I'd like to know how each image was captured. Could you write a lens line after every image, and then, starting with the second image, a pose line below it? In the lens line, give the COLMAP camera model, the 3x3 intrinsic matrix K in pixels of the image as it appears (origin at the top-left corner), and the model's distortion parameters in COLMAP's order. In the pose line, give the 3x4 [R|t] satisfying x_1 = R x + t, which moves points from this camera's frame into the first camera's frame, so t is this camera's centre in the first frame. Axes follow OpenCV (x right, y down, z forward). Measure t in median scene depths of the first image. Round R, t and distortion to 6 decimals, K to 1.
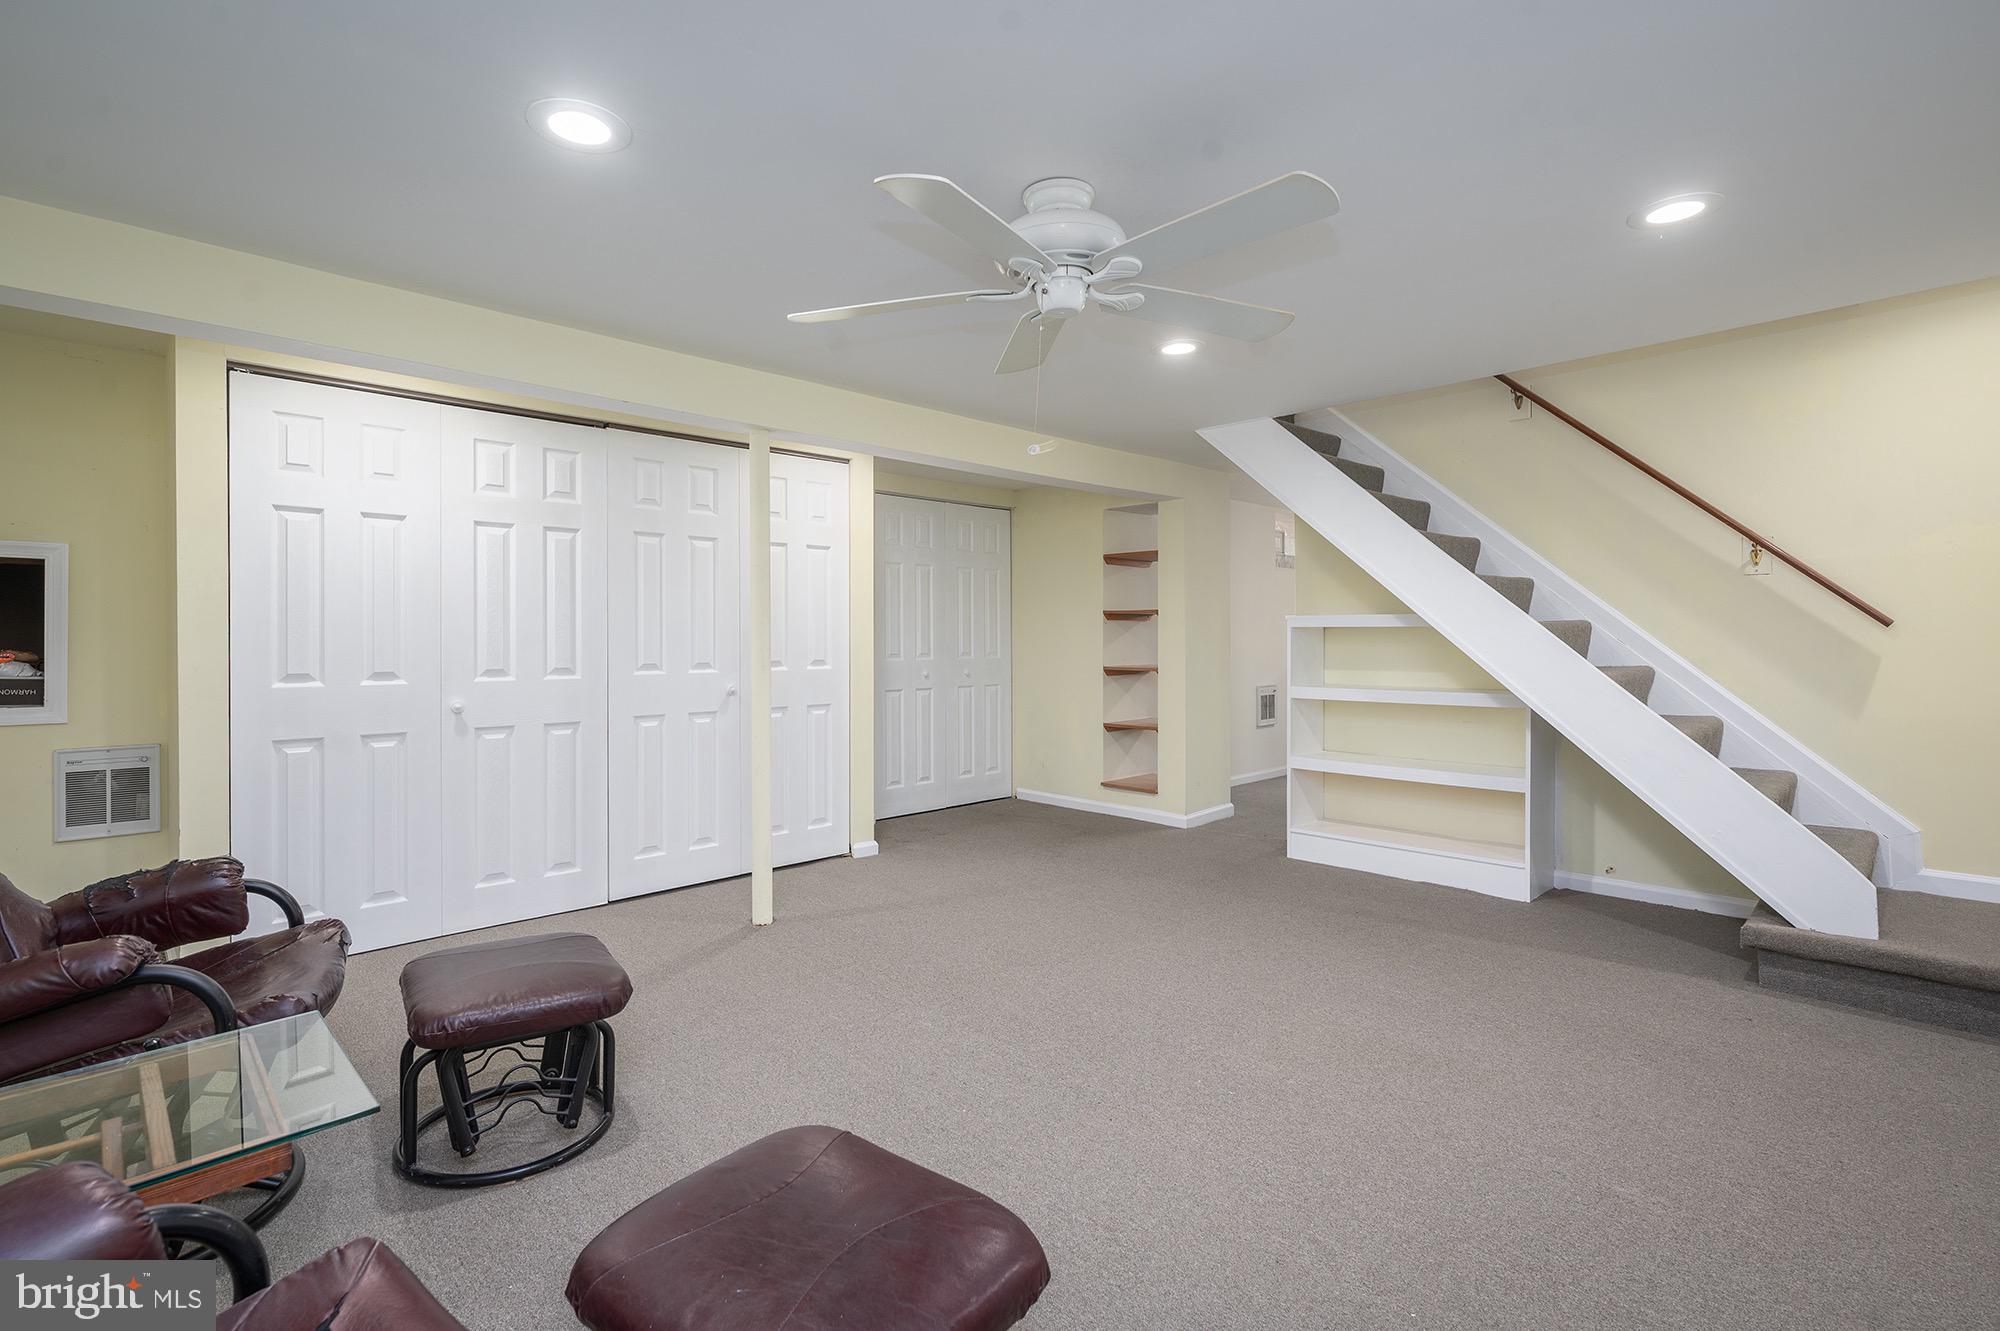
lens RADIAL K [[913.5, 0, 1001.2], [0, 913.5, 649.7], [0, 0, 1]] dist [0.000702, -0.000014]
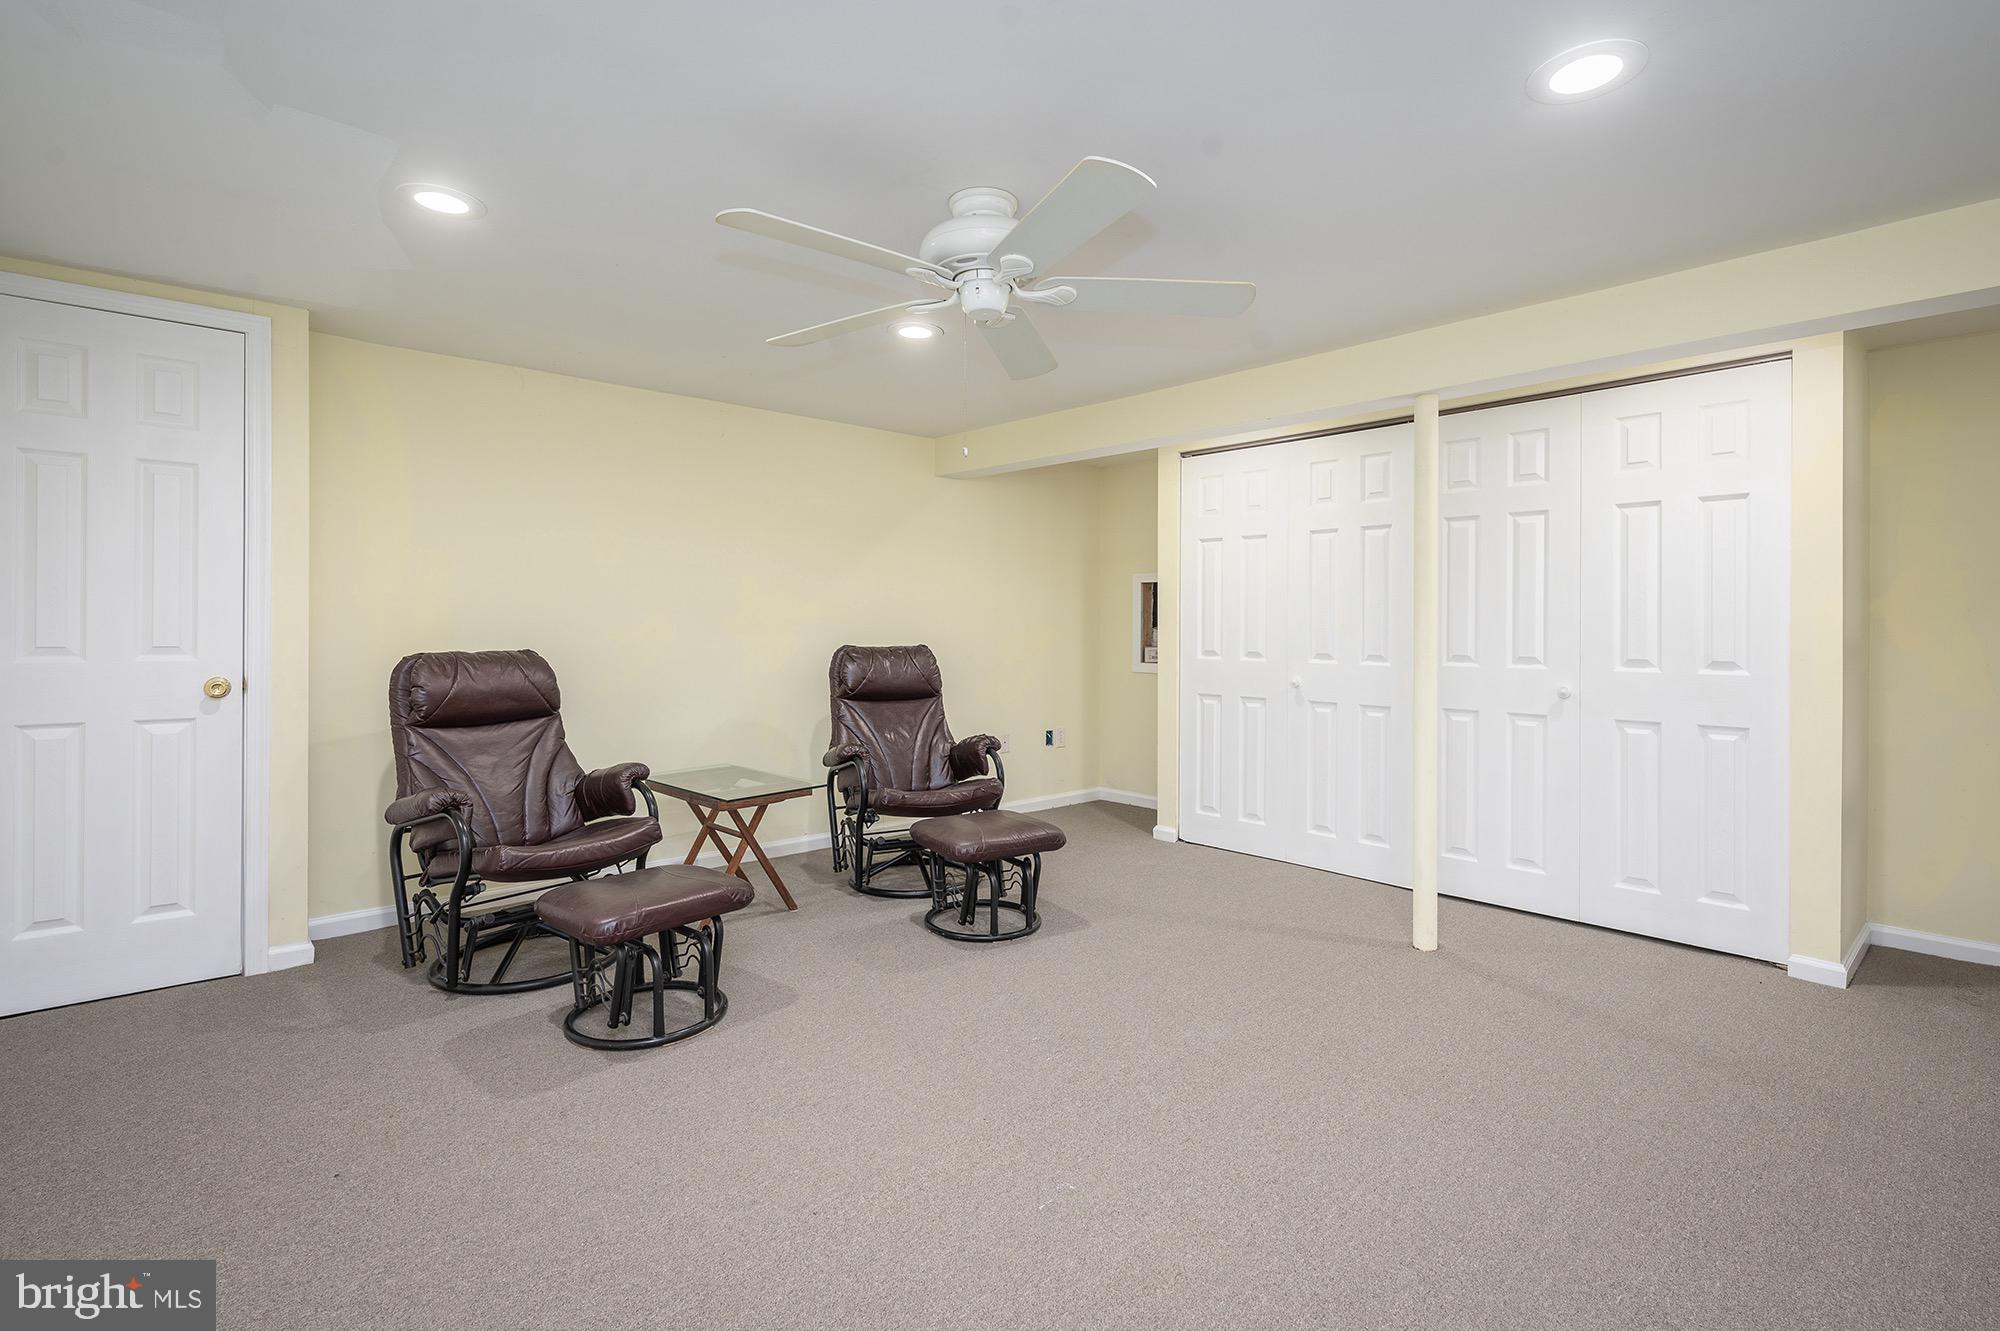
lens RADIAL K [[913.5, 0, 1014.9], [0, 913.5, 625.6], [0, 0, 1]] dist [0.000702, -0.000014]
pose [[-0.024216, 0.004671, -0.999696, 0.549903], [-0.015196, 0.999872, 0.005040, -0.012226], [0.999591, 0.015313, -0.024142, 0.534977]]
